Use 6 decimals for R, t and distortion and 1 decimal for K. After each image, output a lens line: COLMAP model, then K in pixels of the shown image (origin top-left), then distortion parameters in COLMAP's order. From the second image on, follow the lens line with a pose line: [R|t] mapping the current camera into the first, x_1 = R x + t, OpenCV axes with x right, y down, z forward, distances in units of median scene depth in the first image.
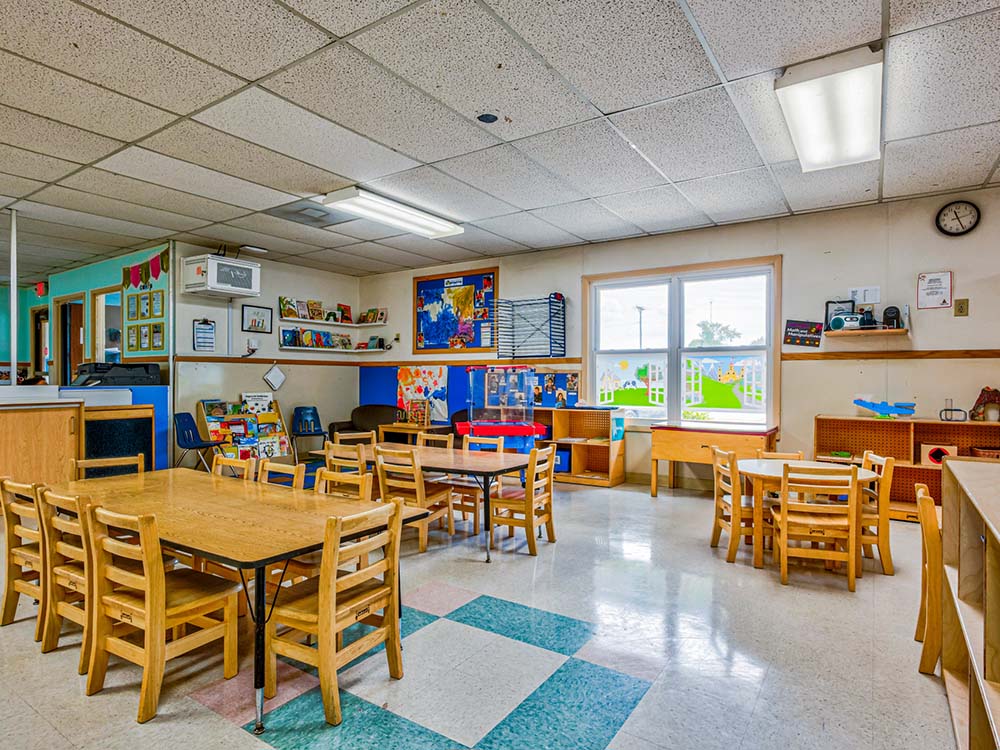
lens RADIAL K [[559.2, 0, 500.0], [0, 559.2, 375.0], [0, 0, 1]] dist [-0.003931, -0.000302]
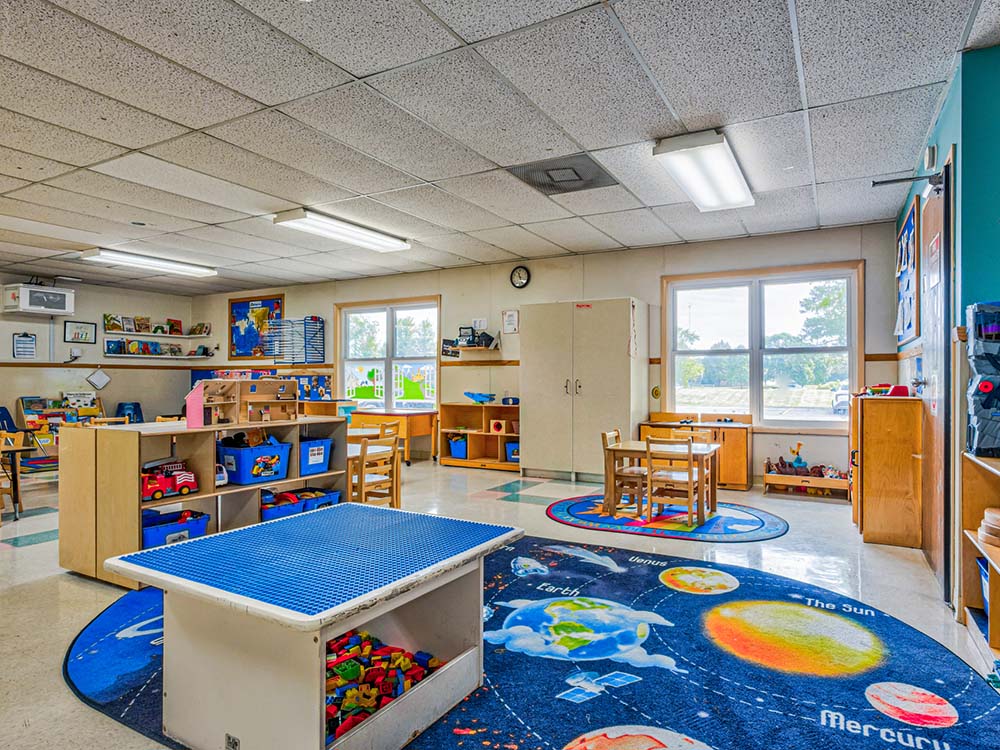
lens RADIAL K [[565.7, 0, 544.6], [0, 565.7, 373.5], [0, 0, 1]] dist [0.021486, 0.000476]
pose [[0.994287, -0.001609, 0.106731, 0.485768], [0.002232, 0.999981, -0.005717, 0.001556], [-0.106720, 0.005923, 0.994271, -0.405888]]
